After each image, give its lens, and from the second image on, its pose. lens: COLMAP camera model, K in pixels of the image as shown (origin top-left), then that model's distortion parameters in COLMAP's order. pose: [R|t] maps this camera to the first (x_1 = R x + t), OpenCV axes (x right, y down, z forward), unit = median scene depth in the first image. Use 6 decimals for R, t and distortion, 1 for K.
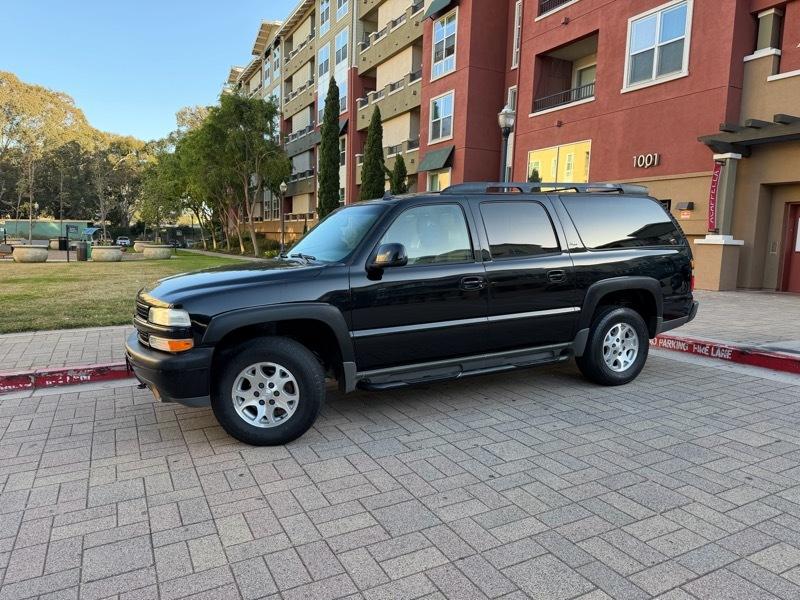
lens RADIAL K [[554.4, 0, 394.8], [0, 554.4, 302.9], [0, 0, 1]] dist [0.049638, -0.062118]
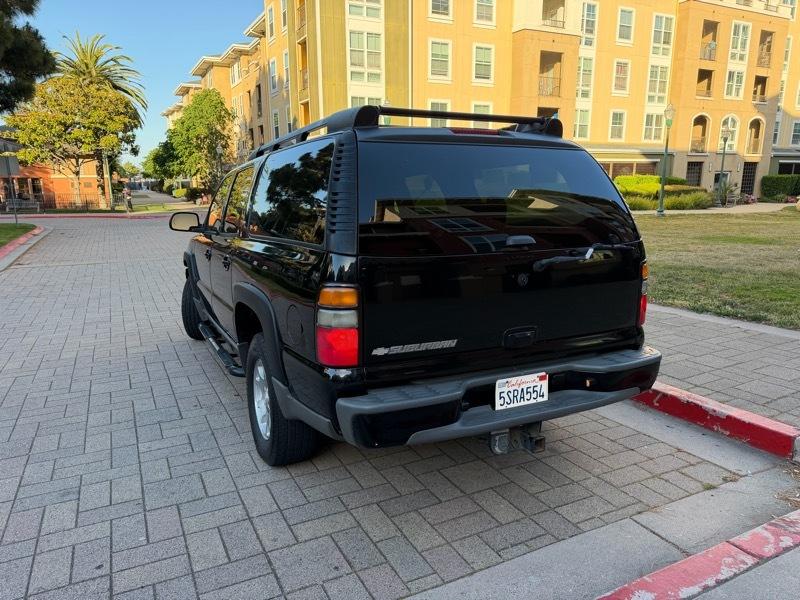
lens RADIAL K [[560.1, 0, 398.4], [0, 560.1, 295.4], [0, 0, 1]] dist [0.012163, -0.011699]
pose [[0.007454, 0.179030, -0.983815, 0.968497], [-0.109841, 0.978036, 0.177146, -0.151927], [0.993921, 0.106743, 0.026955, 1.099701]]
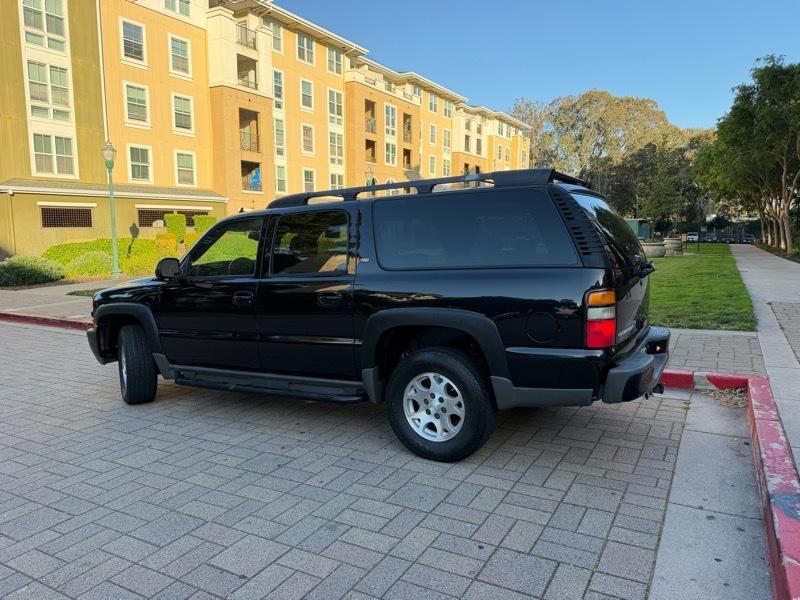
lens RADIAL K [[550.4, 0, 401.9], [0, 550.4, 300.7], [0, 0, 1]] dist [0.071990, -0.090980]
pose [[0.557934, 0.079627, -0.826056, 0.930940], [-0.075996, 0.996106, 0.044689, -0.080988], [0.826398, 0.037843, 0.561813, 0.561503]]
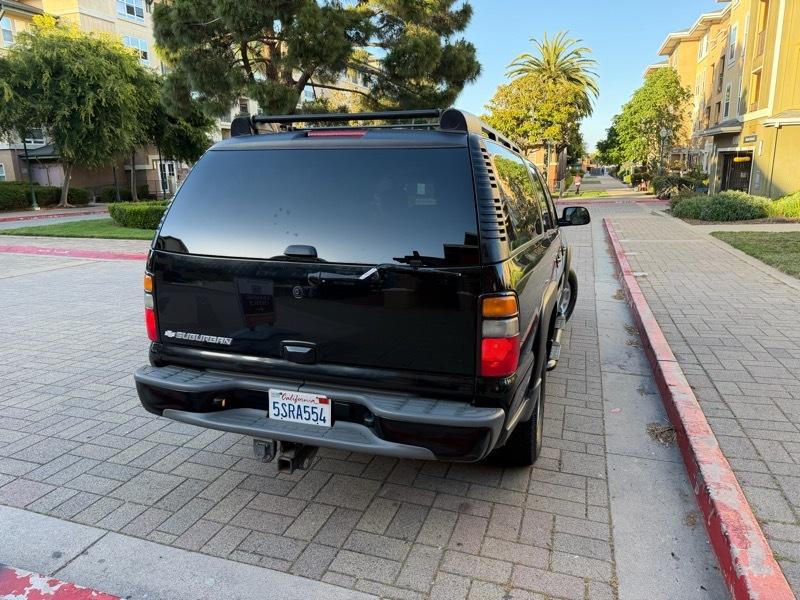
lens RADIAL K [[560.1, 0, 398.4], [0, 560.1, 295.4], [0, 0, 1]] dist [0.012163, -0.011699]
pose [[-0.700966, 0.145726, -0.698148, 0.762466], [-0.077612, 0.957503, 0.277786, -0.218722], [0.708960, 0.248903, -0.659866, 1.557973]]
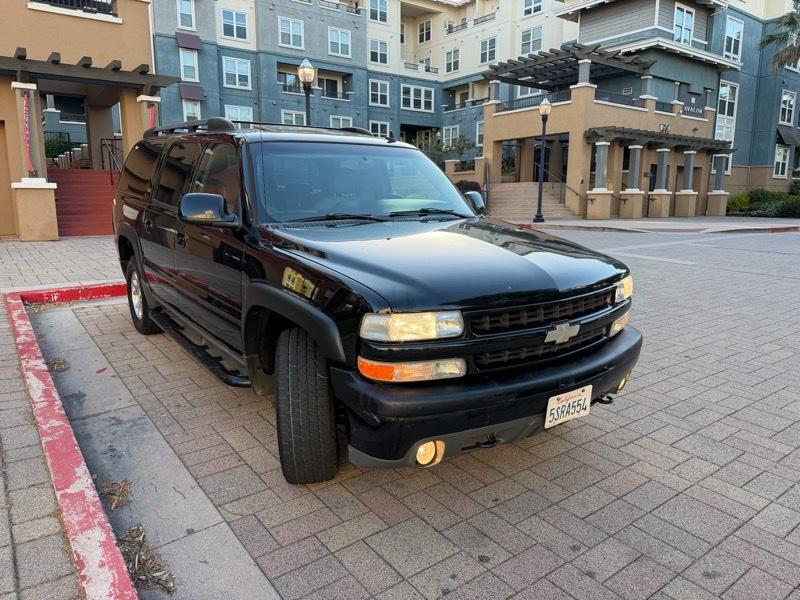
lens RADIAL K [[563.1, 0, 403.6], [0, 563.1, 296.0], [0, 0, 1]] dist [0.042569, -0.050914]
pose [[-0.182934, -0.196059, 0.963377, -0.794777], [0.103621, 0.970610, 0.217208, -0.121841], [-0.977649, 0.139561, -0.157242, 0.993677]]
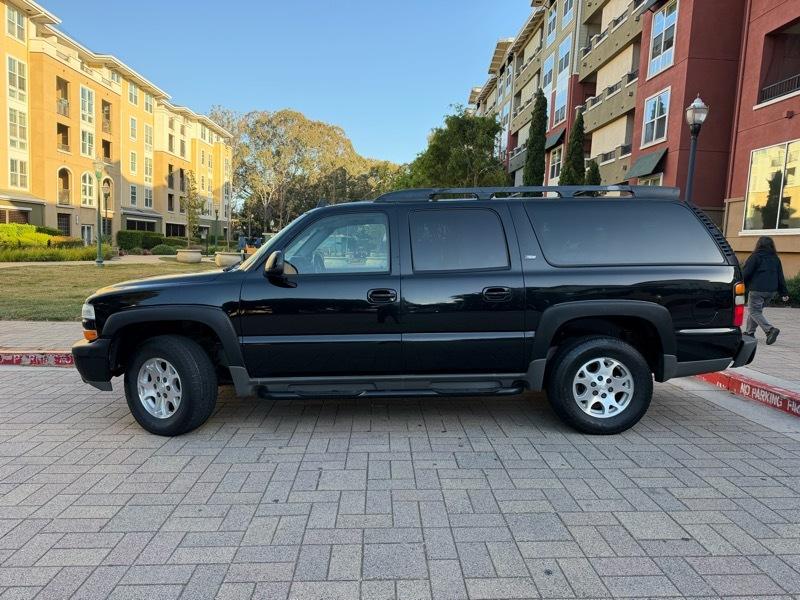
lens RADIAL K [[554.4, 0, 394.8], [0, 554.4, 302.9], [0, 0, 1]] dist [0.049638, -0.062118]
pose [[0.905973, 0.054343, -0.419833, 0.455503], [-0.065295, 0.997797, -0.011748, -0.012750], [0.418270, 0.038056, 0.907525, 0.139999]]
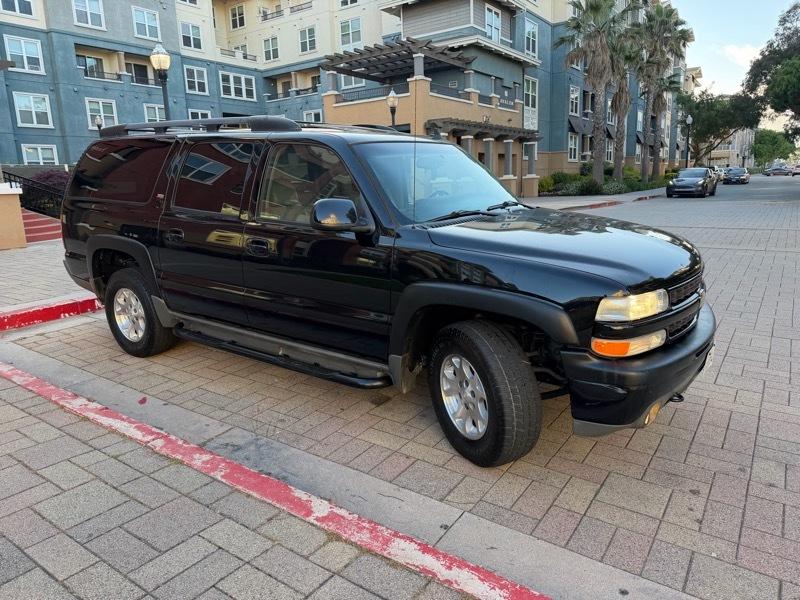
lens RADIAL K [[558.4, 0, 402.3], [0, 558.4, 301.6], [0, 0, 1]] dist [0.031112, -0.032764]
pose [[-0.488406, -0.189054, 0.851891, -0.706356], [0.121398, 0.952035, 0.280878, -0.170492], [-0.864131, 0.240601, -0.442029, 1.306497]]
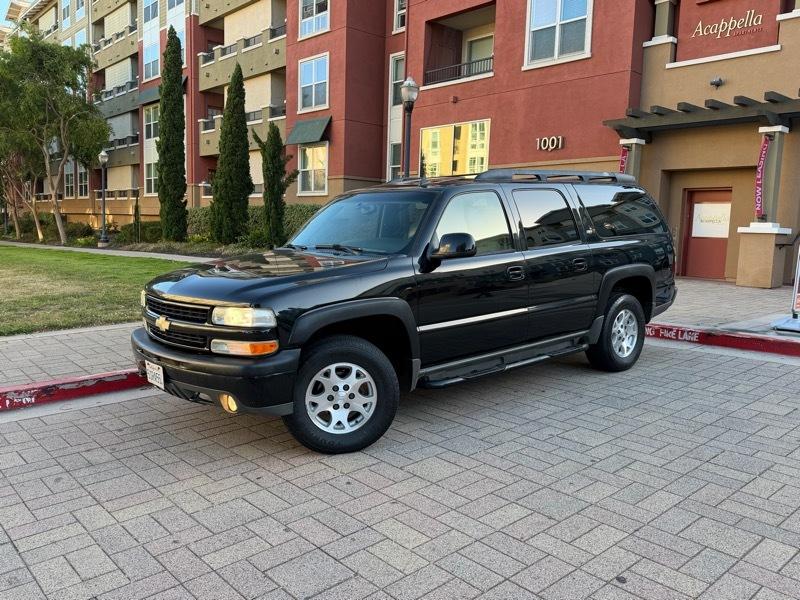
lens RADIAL K [[647.1, 0, 391.3], [0, 647.1, 295.5], [0, 0, 1]] dist [0.092401, -0.154939]
pose [[0.967292, -0.027506, 0.252168, -0.300813], [0.028249, 0.999601, 0.000676, -0.002544], [-0.252086, 0.006469, 0.967683, -0.045353]]
